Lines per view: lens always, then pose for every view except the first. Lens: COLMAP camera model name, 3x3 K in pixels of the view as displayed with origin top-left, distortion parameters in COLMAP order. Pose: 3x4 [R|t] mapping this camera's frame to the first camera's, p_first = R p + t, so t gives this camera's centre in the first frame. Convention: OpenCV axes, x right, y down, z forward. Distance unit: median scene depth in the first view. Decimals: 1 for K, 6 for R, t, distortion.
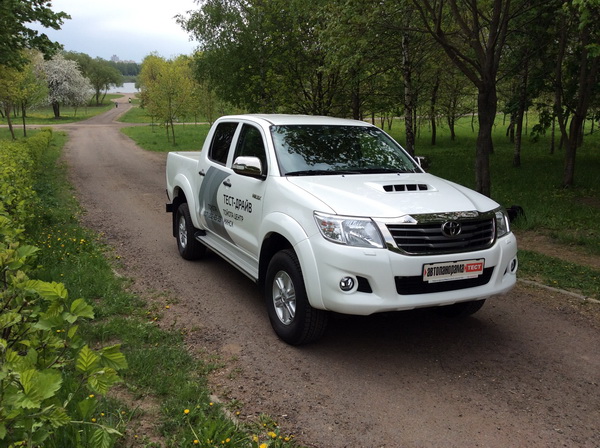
lens RADIAL K [[536.3, 0, 298.8], [0, 536.3, 210.3], [0, 0, 1]] dist [0.182367, -0.329806]
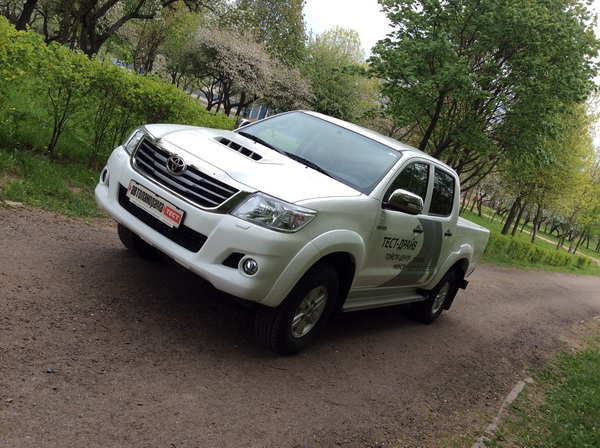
lens RADIAL K [[536.3, 0, 298.8], [0, 536.3, 210.3], [0, 0, 1]] dist [0.182367, -0.329806]
pose [[0.464199, 0.298335, -0.833976, 1.037716], [-0.489230, 0.871266, 0.039365, -0.035132], [0.738359, 0.389733, 0.550395, 0.585383]]
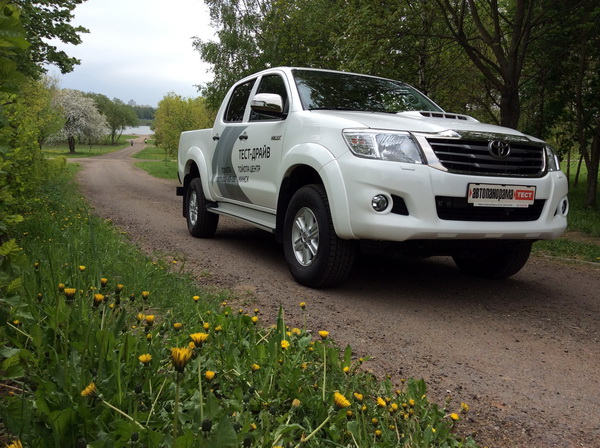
lens RADIAL K [[536.3, 0, 298.8], [0, 536.3, 210.3], [0, 0, 1]] dist [0.182367, -0.329806]
pose [[0.999539, 0.025059, -0.017136, -0.023176], [-0.026278, 0.996832, -0.075067, 0.182321], [0.015201, 0.075483, 0.997031, 0.103482]]
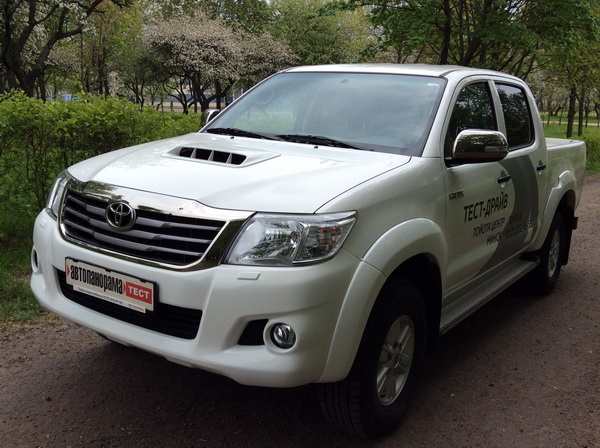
lens RADIAL K [[614.8, 0, 288.6], [0, 614.8, 207.9], [0, 0, 1]] dist [0.162412, -0.254999]
pose [[0.489188, 0.156650, -0.857995, 0.833700], [-0.173581, 0.981545, 0.080240, -0.053698], [0.854731, 0.109680, 0.507352, 0.708641]]
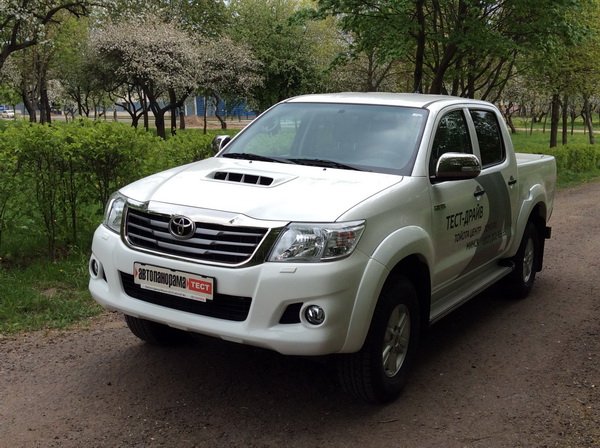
lens RADIAL K [[699.7, 0, 282.3], [0, 699.7, 201.1], [0, 0, 1]] dist [0.224088, -0.447851]
pose [[0.534930, 0.114066, -0.837161, 1.030091], [-0.157357, 0.986959, 0.033929, -0.051113], [0.830114, 0.113584, 0.545903, 0.501442]]
